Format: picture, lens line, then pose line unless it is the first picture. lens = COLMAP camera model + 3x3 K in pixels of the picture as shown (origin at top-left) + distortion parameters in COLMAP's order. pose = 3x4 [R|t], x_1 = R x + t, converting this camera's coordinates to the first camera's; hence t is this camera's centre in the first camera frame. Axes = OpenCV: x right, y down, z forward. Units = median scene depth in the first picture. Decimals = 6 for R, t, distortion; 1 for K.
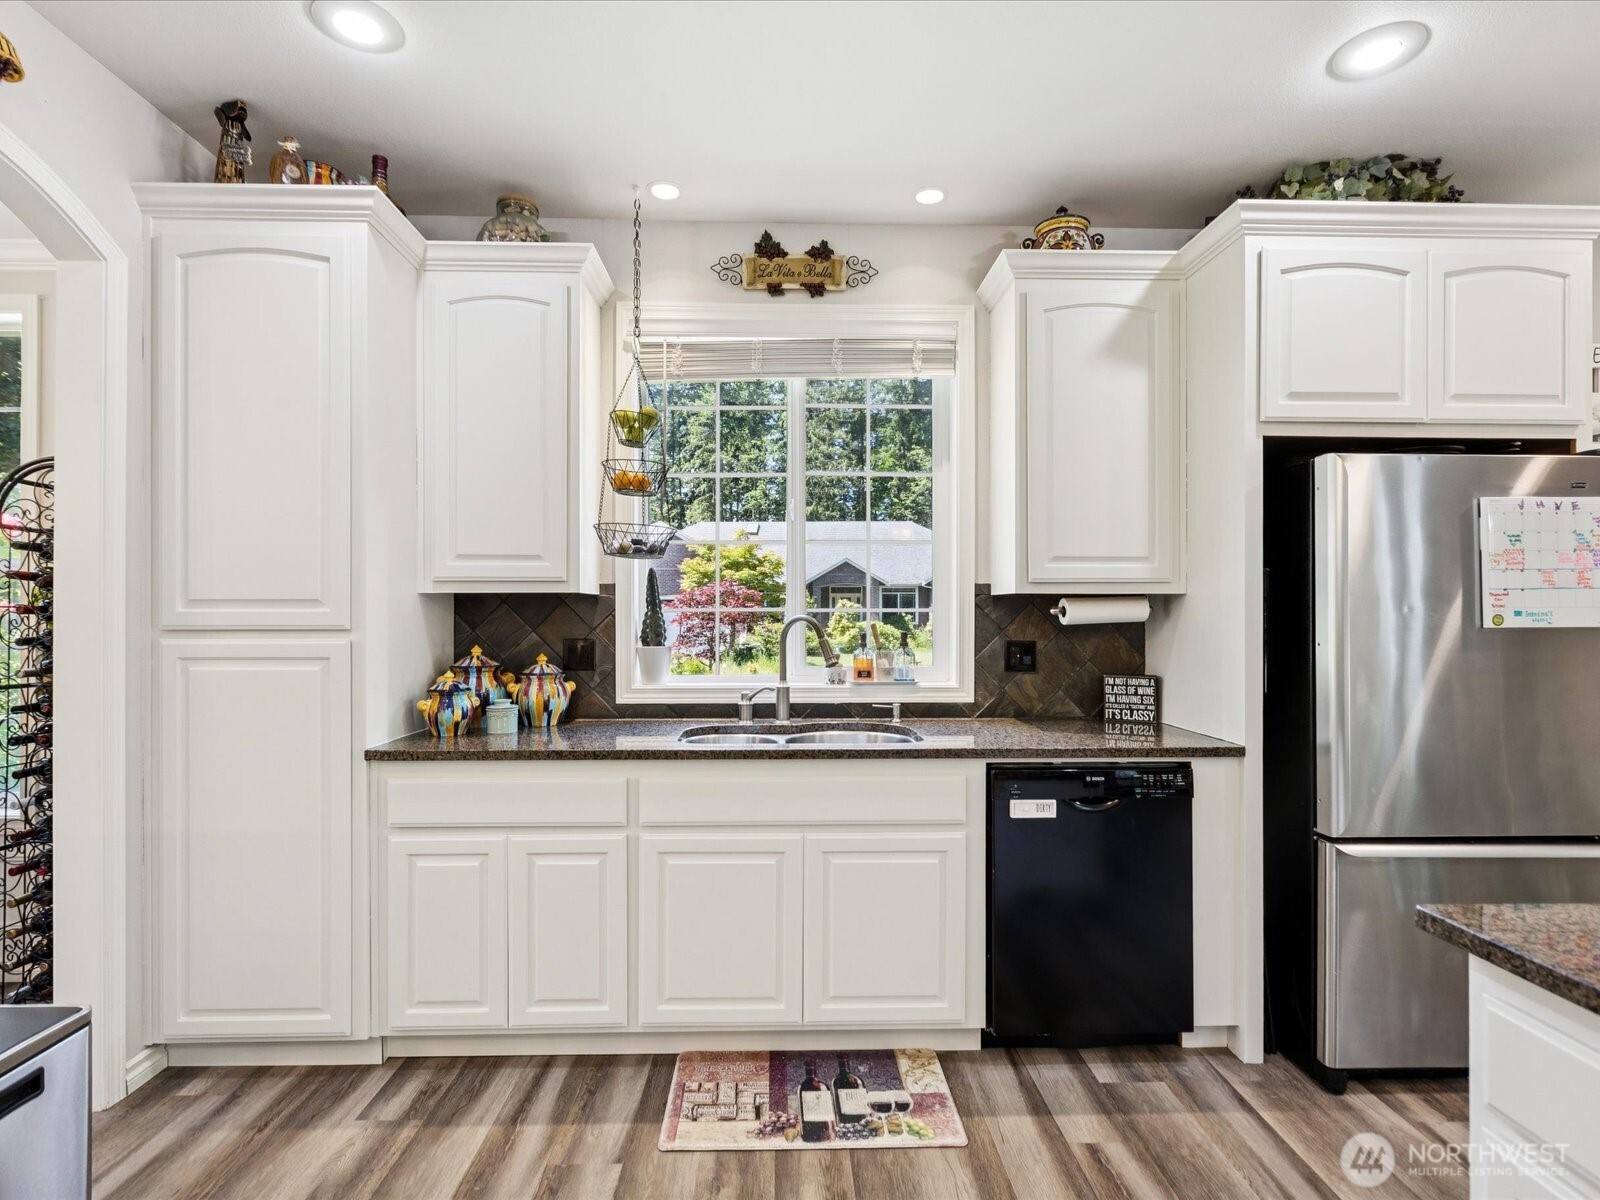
lens RADIAL K [[818.7, 0, 800.9], [0, 818.7, 605.0], [0, 0, 1]] dist [0.003585, 0.000304]
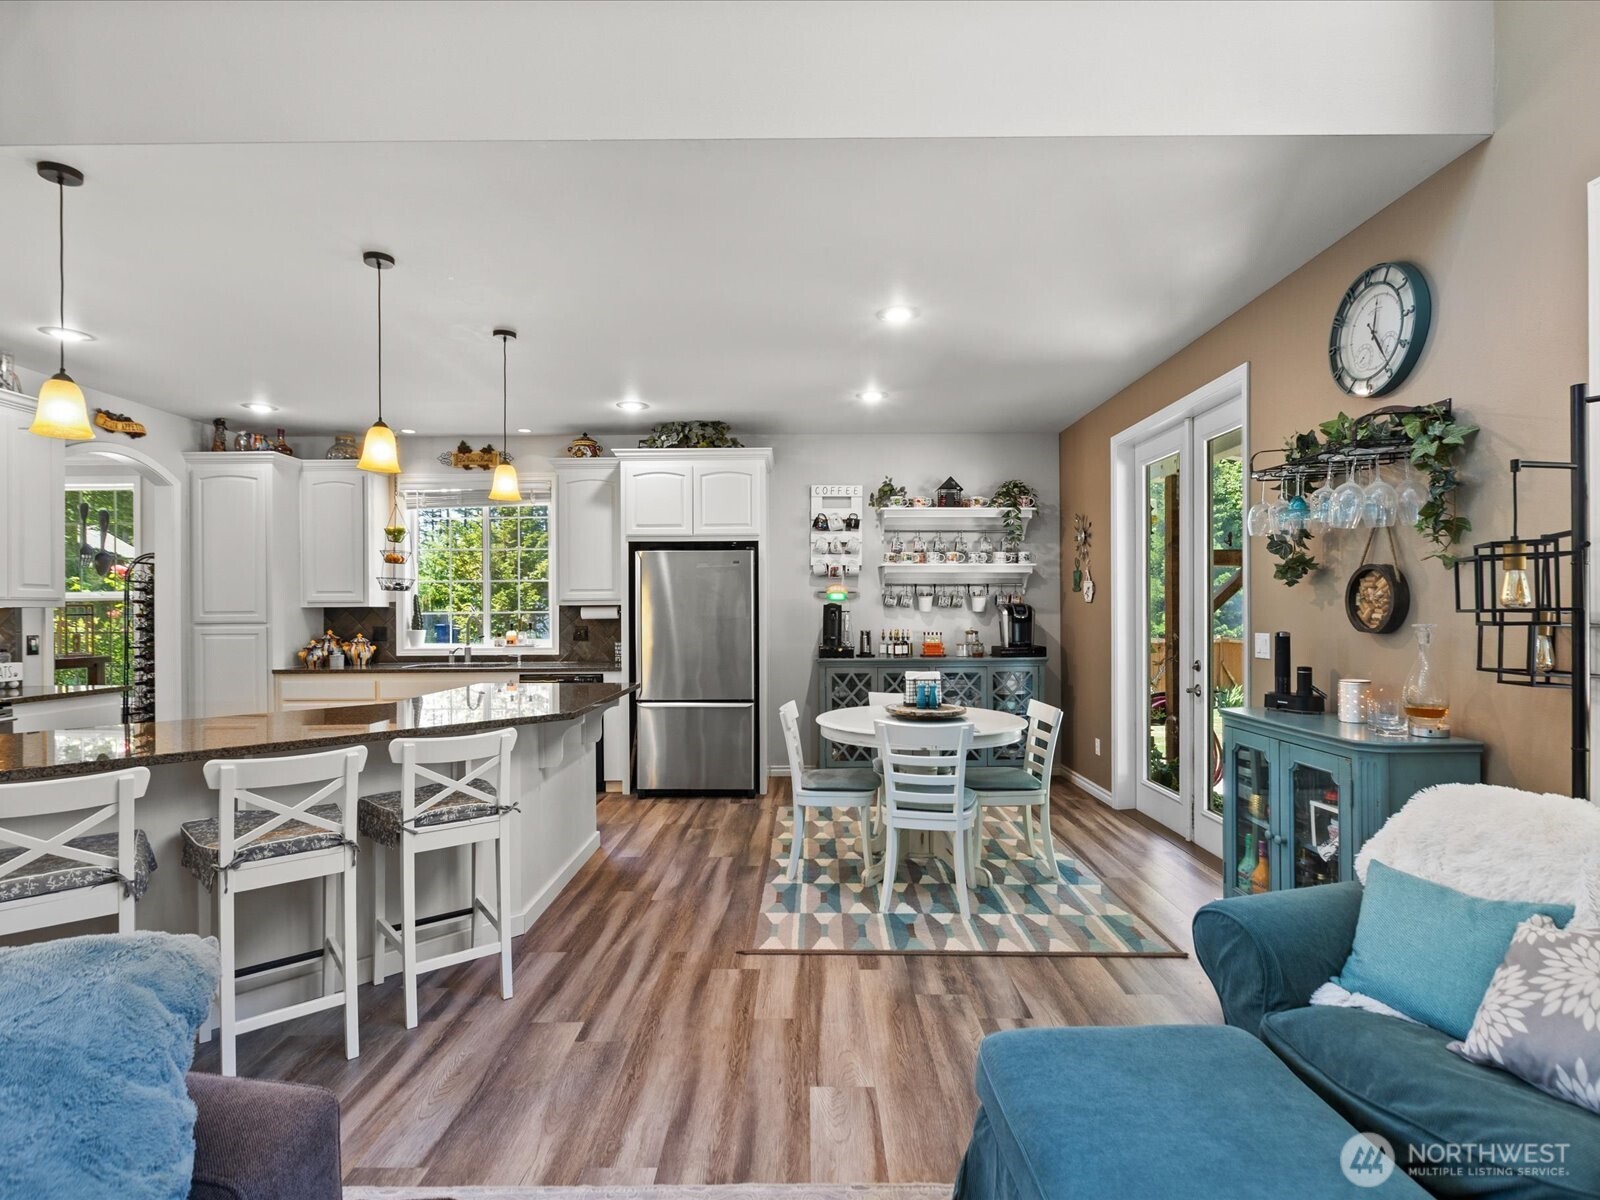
lens RADIAL K [[818.7, 0, 801.9], [0, 818.7, 606.6], [0, 0, 1]] dist [0.003585, 0.000304]
pose [[0.999416, -0.007554, -0.033339, 1.002597], [0.007693, 0.999962, 0.004047, -0.014656], [0.033307, -0.004301, 0.999436, -1.249669]]
